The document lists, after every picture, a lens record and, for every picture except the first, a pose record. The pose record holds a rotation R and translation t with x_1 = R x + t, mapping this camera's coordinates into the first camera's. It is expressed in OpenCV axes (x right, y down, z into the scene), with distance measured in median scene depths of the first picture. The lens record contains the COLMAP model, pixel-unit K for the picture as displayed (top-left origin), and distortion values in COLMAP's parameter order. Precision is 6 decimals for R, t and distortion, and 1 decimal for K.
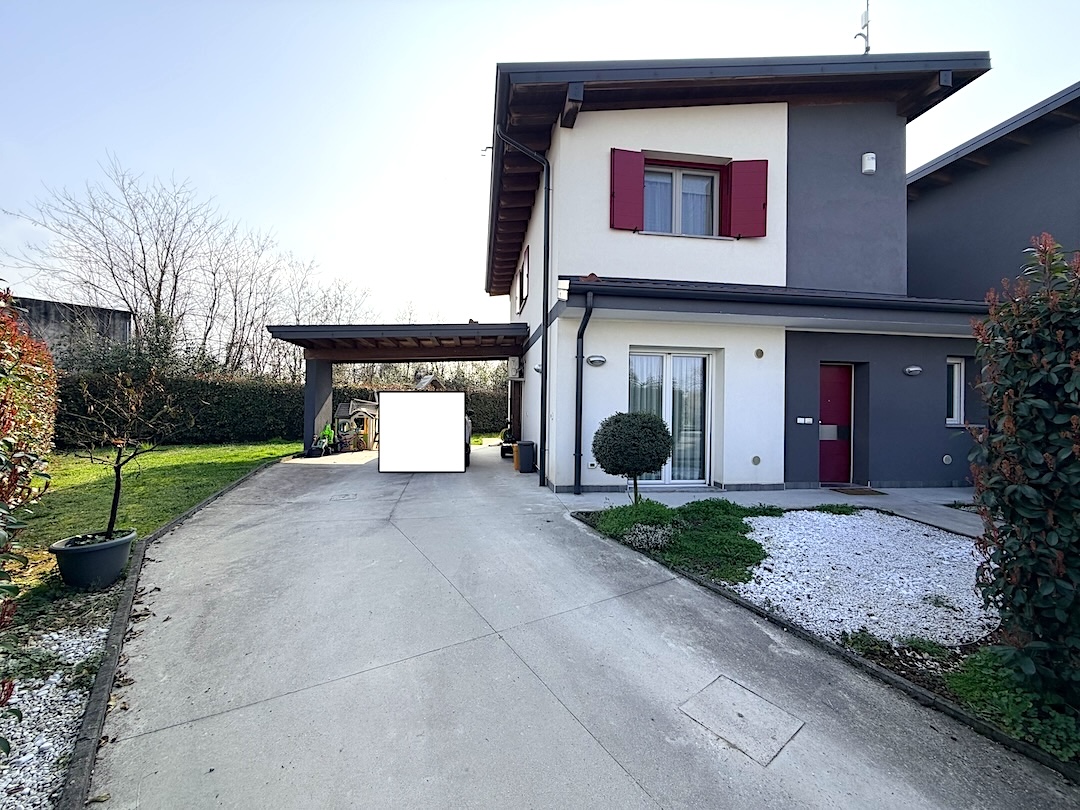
lens RADIAL K [[430.9, 0, 540.0], [0, 430.9, 405.0], [0, 0, 1]] dist [0.000391, 0.000391]
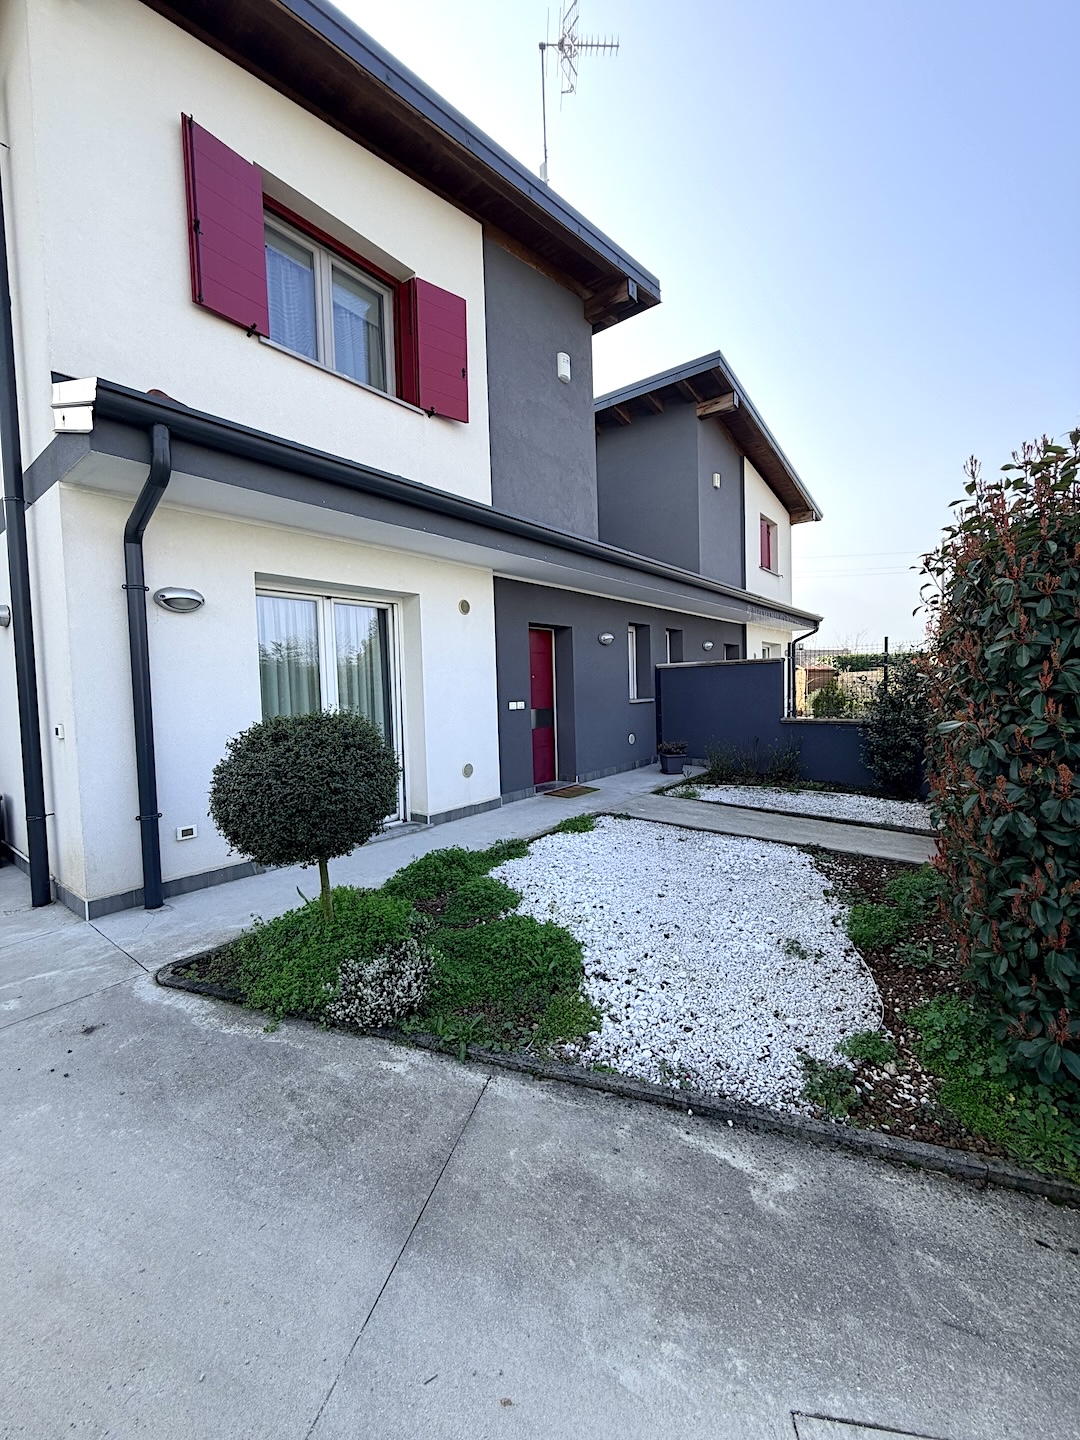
lens RADIAL K [[574.5, 0, 542.6], [0, 574.5, 713.0], [0, 0, 1]] dist [0.000391, 0.000391]
pose [[0.721828, -0.067947, 0.688728, -0.017113], [0.035572, 0.997496, 0.061127, -0.009760], [-0.691157, -0.019623, 0.722438, 0.339503]]
